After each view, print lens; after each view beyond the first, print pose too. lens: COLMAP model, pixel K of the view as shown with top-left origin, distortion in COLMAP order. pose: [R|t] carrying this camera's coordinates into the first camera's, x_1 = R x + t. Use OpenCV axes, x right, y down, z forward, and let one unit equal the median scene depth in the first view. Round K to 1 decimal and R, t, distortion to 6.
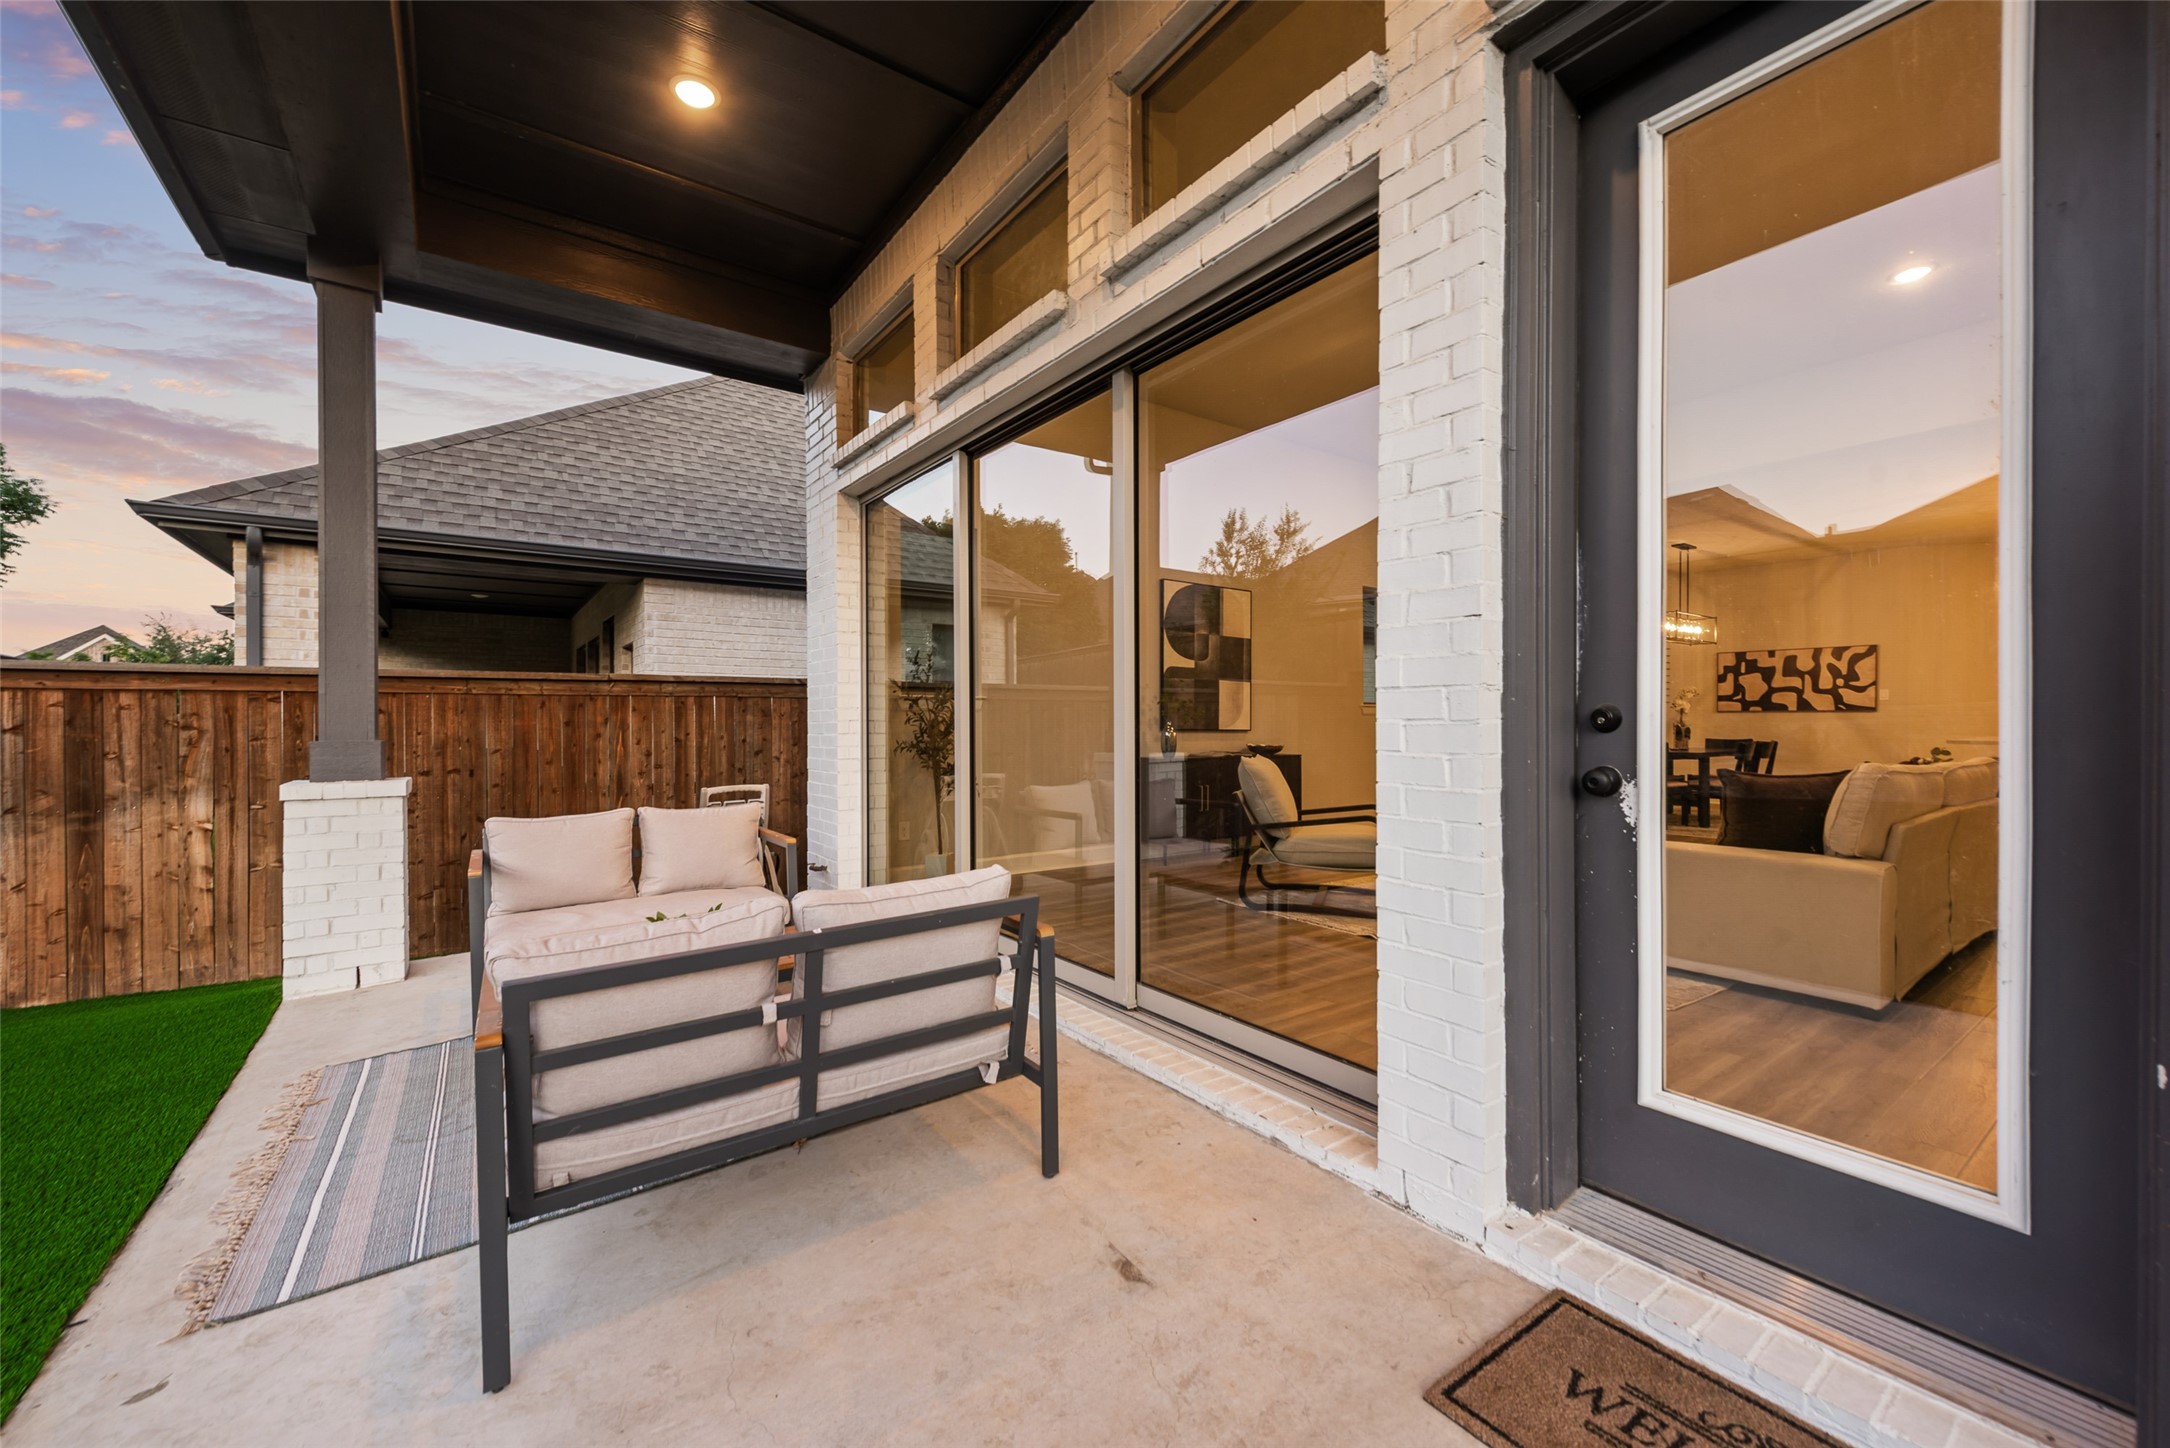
lens RADIAL K [[848.4, 0, 1076.1], [0, 848.4, 723.4], [0, 0, 1]] dist [0.011771, -0.000359]
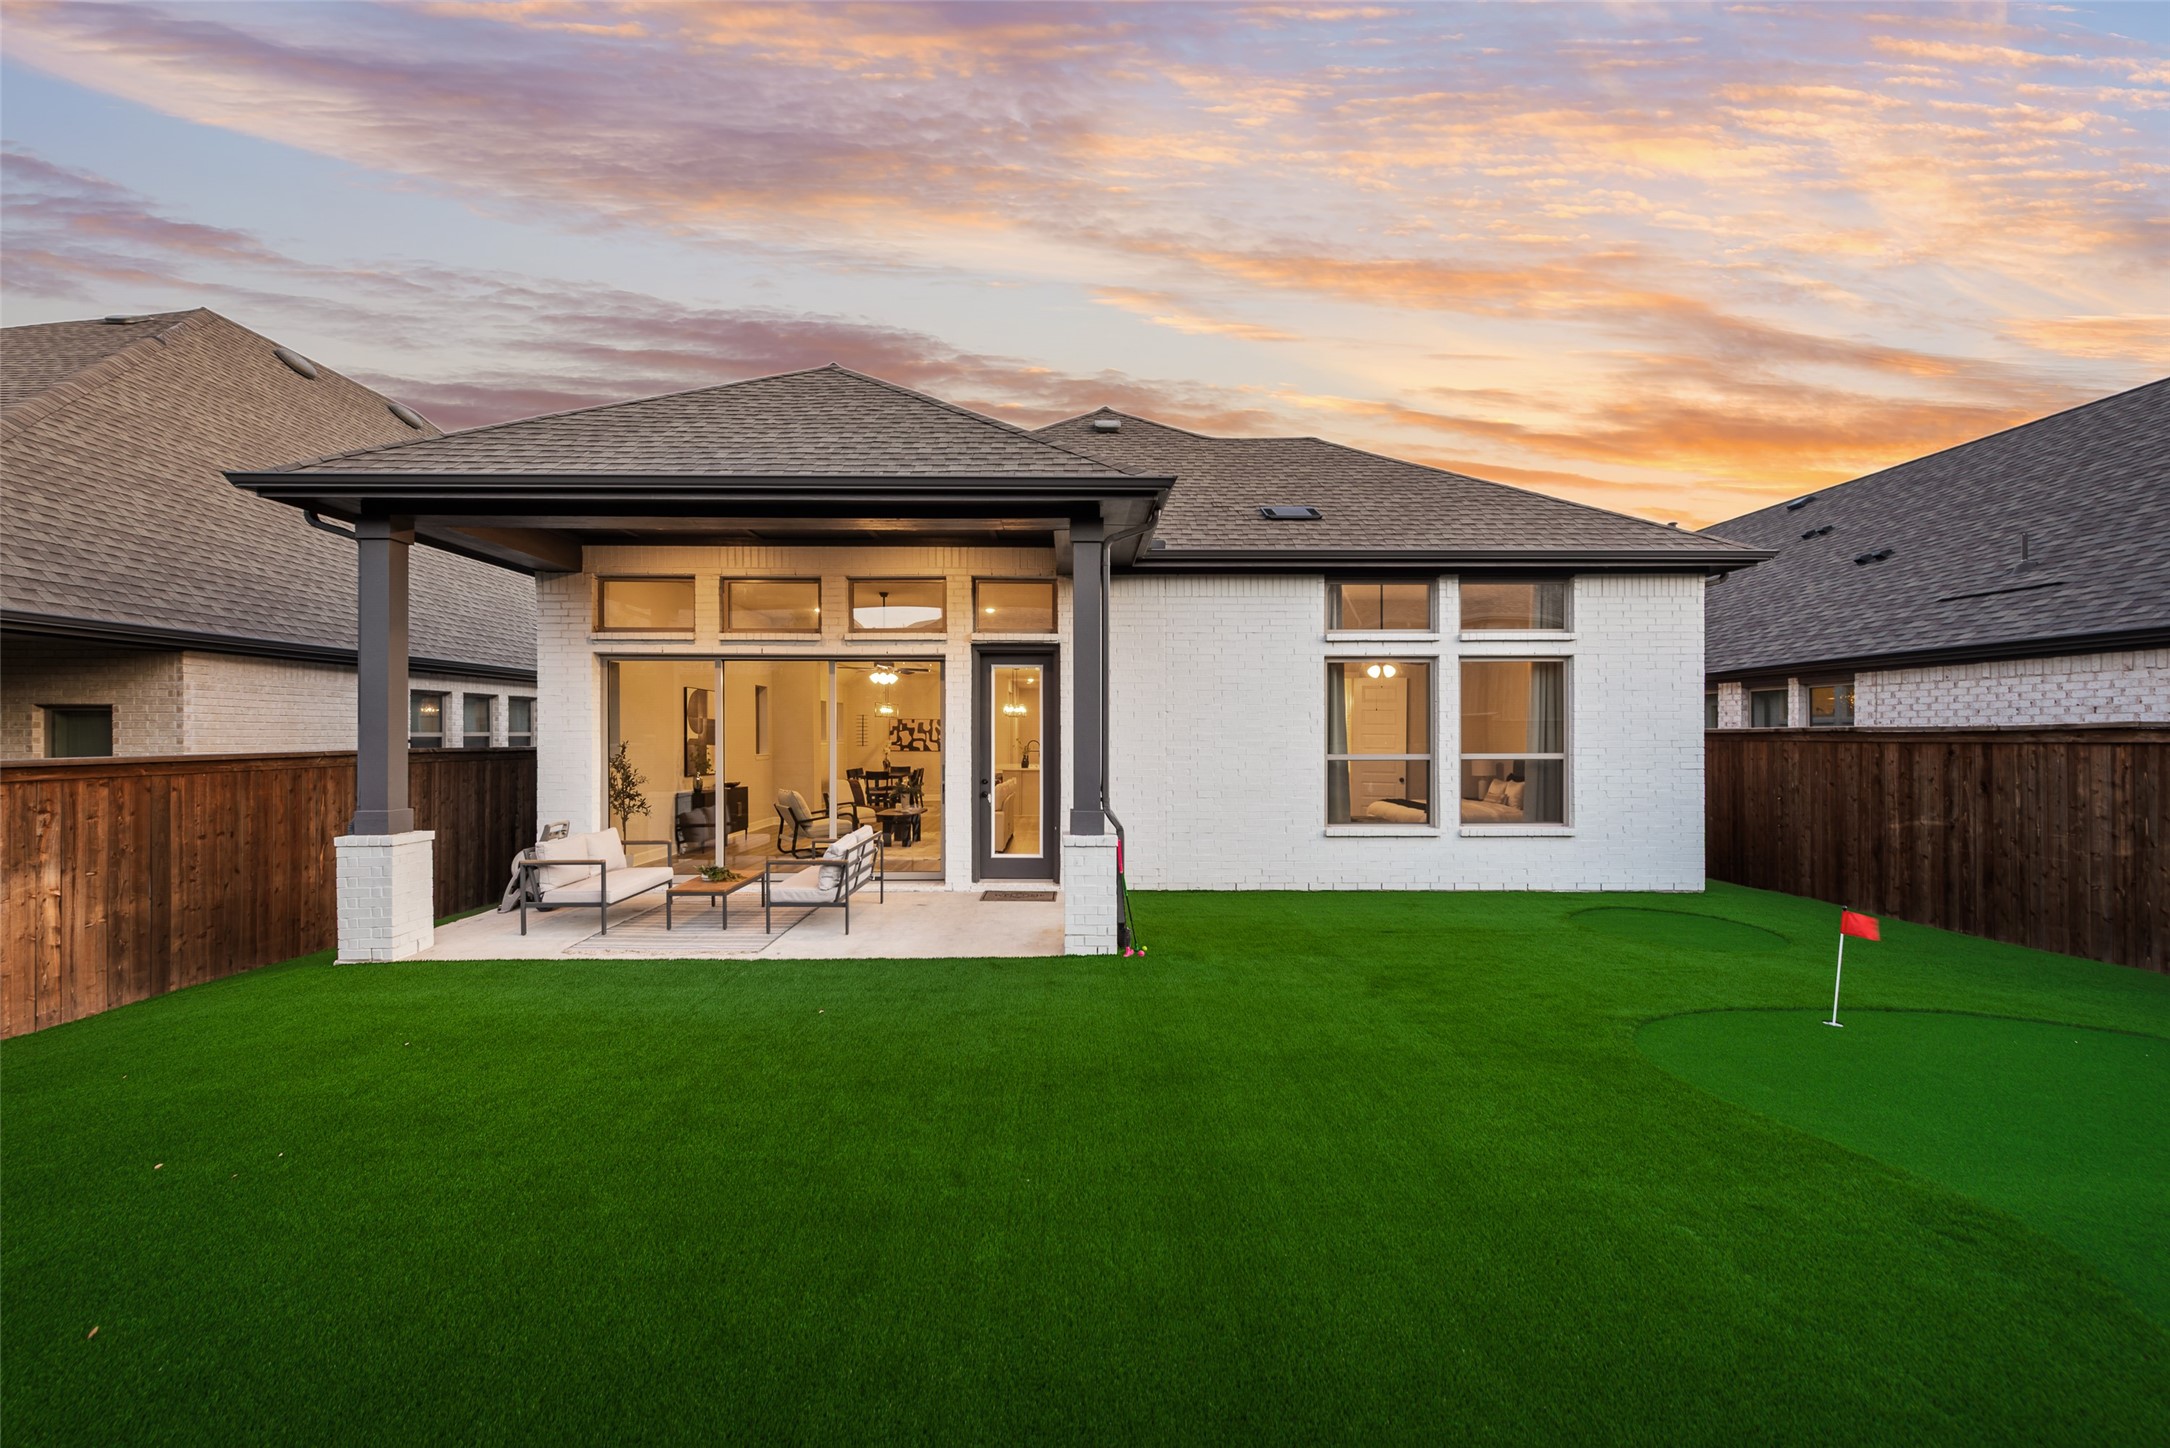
lens RADIAL K [[880.1, 0, 1076.8], [0, 880.1, 737.6], [0, 0, 1]] dist [0.020332, -0.000073]
pose [[0.571364, -0.000950, 0.820696, -1.233489], [-0.002149, 0.999994, 0.002654, -0.103443], [-0.820694, -0.003280, 0.571359, -0.886446]]
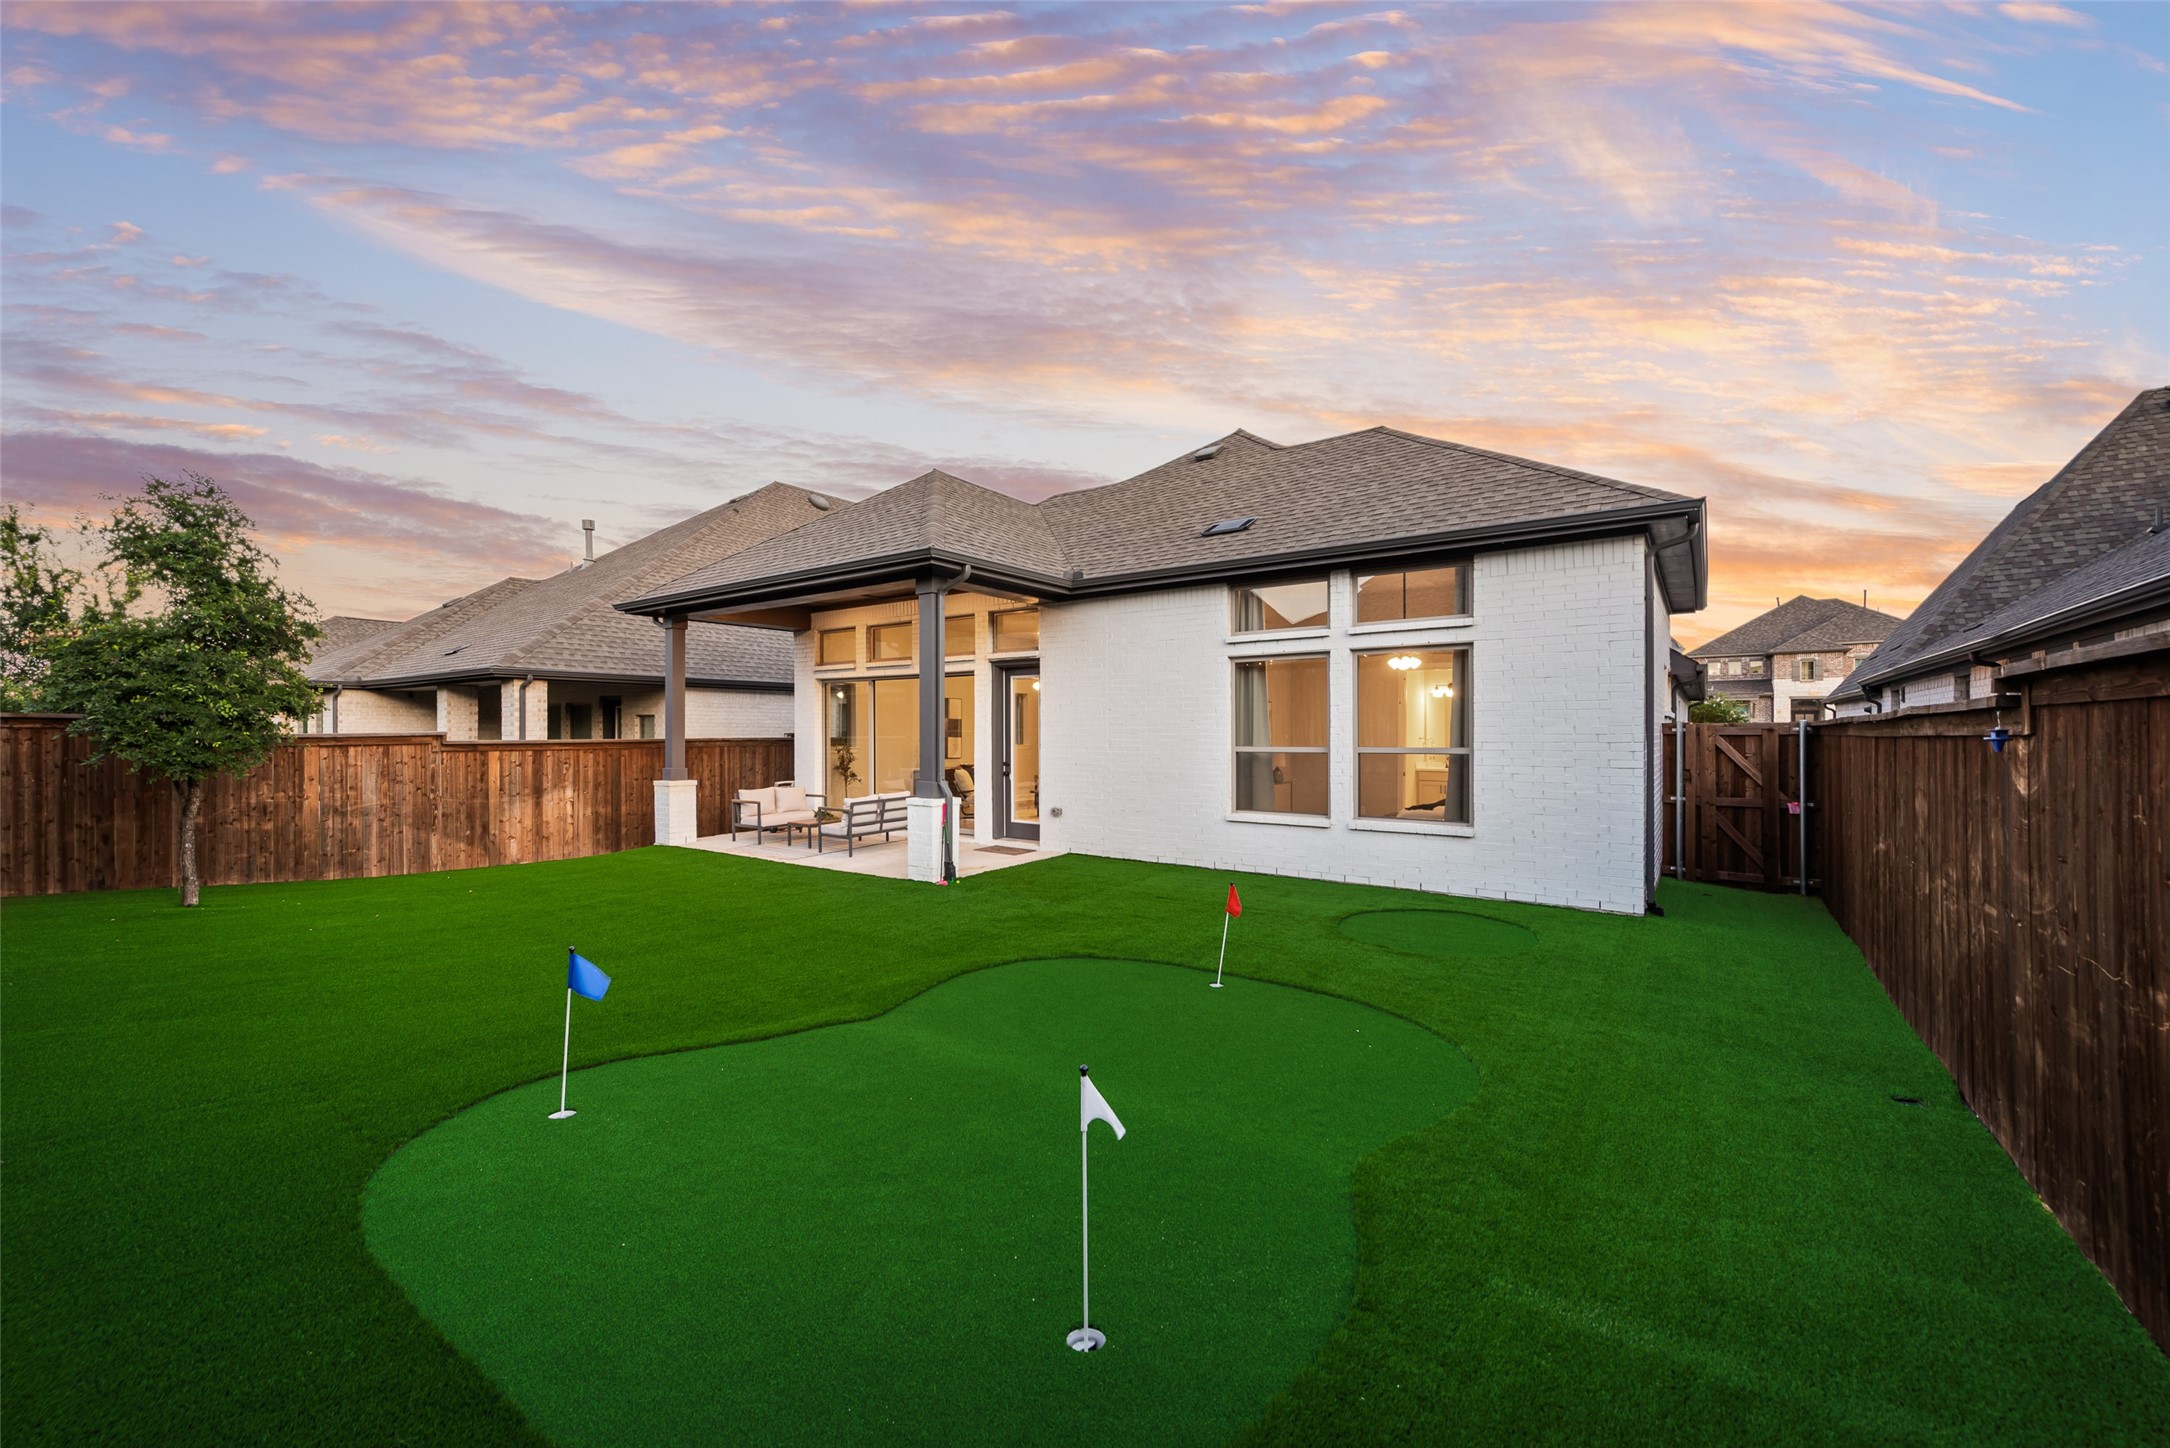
lens RADIAL K [[848.4, 0, 1076.1], [0, 848.4, 723.4], [0, 0, 1]] dist [0.011771, -0.000359]
pose [[0.950758, 0.005832, 0.309878, -0.338330], [-0.002469, 0.999934, -0.011243, -0.093612], [-0.309923, 0.009924, 0.950710, -2.028572]]
